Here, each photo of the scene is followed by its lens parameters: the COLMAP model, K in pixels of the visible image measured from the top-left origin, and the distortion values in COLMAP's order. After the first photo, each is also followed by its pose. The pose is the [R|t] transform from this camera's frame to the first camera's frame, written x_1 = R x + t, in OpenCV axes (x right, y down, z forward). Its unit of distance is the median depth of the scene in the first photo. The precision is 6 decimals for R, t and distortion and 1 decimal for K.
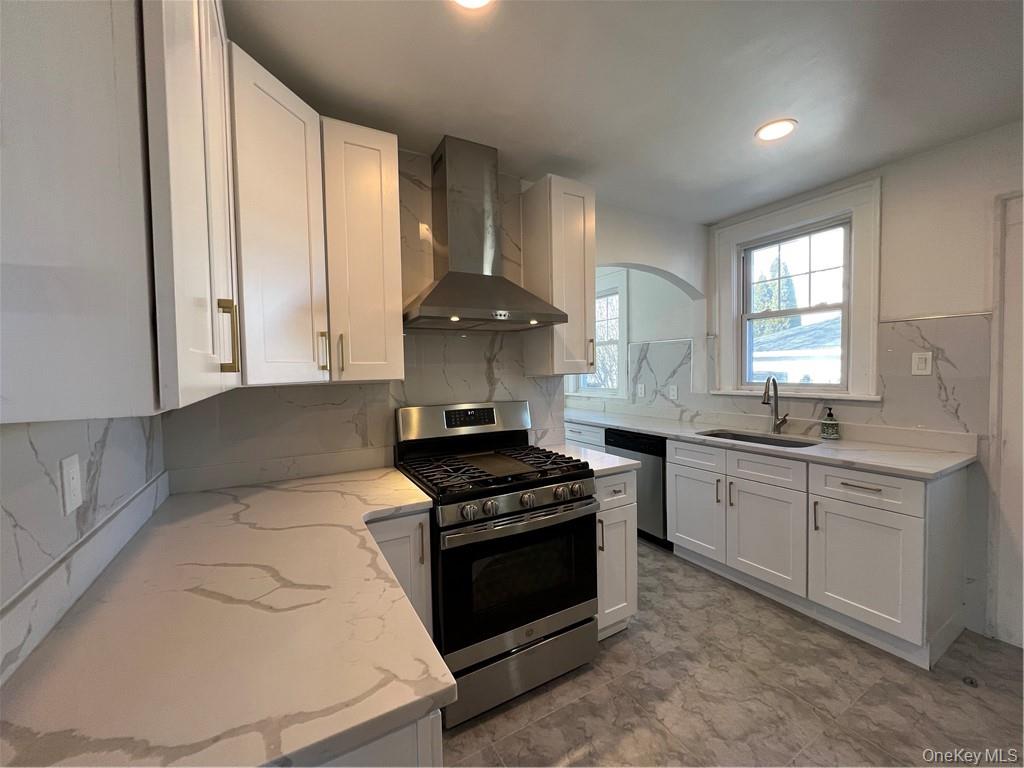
lens RADIAL K [[408.9, 0, 513.6], [0, 408.9, 385.0], [0, 0, 1]] dist [-0.002730, 0.000649]
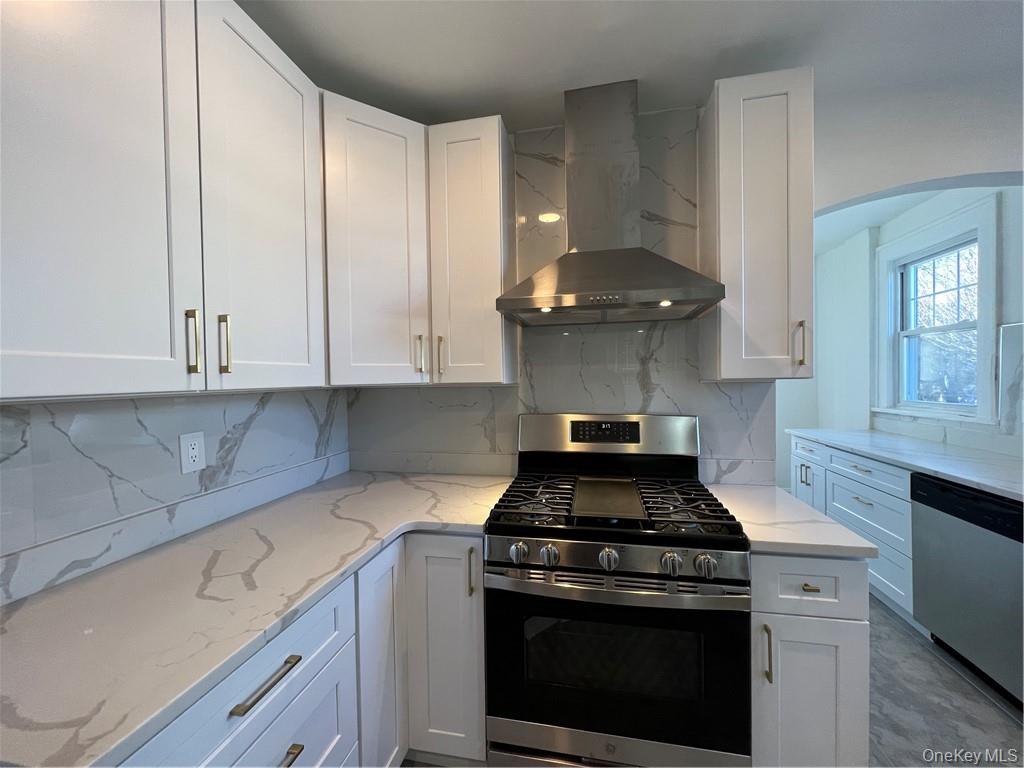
lens RADIAL K [[408.9, 0, 513.6], [0, 408.9, 385.0], [0, 0, 1]] dist [-0.002730, 0.000649]
pose [[0.752258, 0.019812, -0.658571, 0.317025], [-0.025337, 0.999678, 0.001132, -0.009475], [0.658381, 0.015835, 0.752518, 0.311665]]
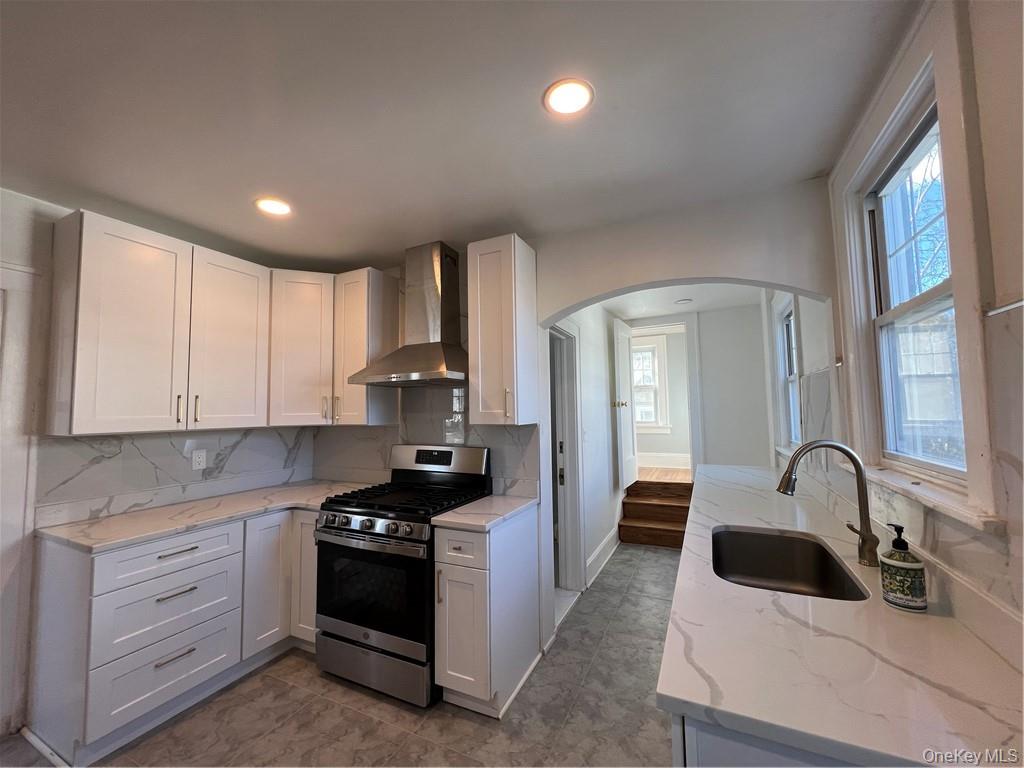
lens RADIAL K [[408.2, 0, 513.3], [0, 408.2, 386.7], [0, 0, 1]] dist [0.002176, 0.000207]
pose [[0.562355, -0.038414, -0.826003, 1.170065], [-0.028768, 0.997407, -0.065971, -0.064136], [0.826395, 0.060862, 0.559792, 0.555307]]
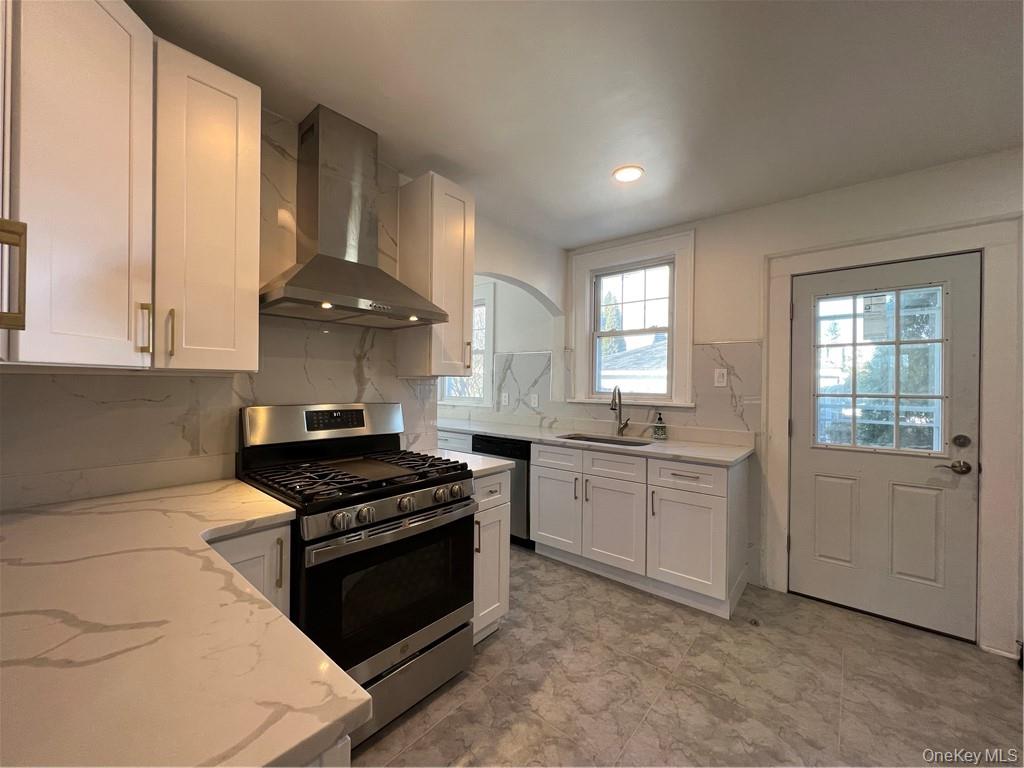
lens RADIAL K [[408.9, 0, 513.6], [0, 408.9, 385.0], [0, 0, 1]] dist [-0.002730, 0.000649]
pose [[0.938459, 0.029287, 0.344145, -0.056839], [-0.017295, 0.999133, -0.037865, 0.034651], [-0.344956, 0.029583, 0.938153, 0.025535]]
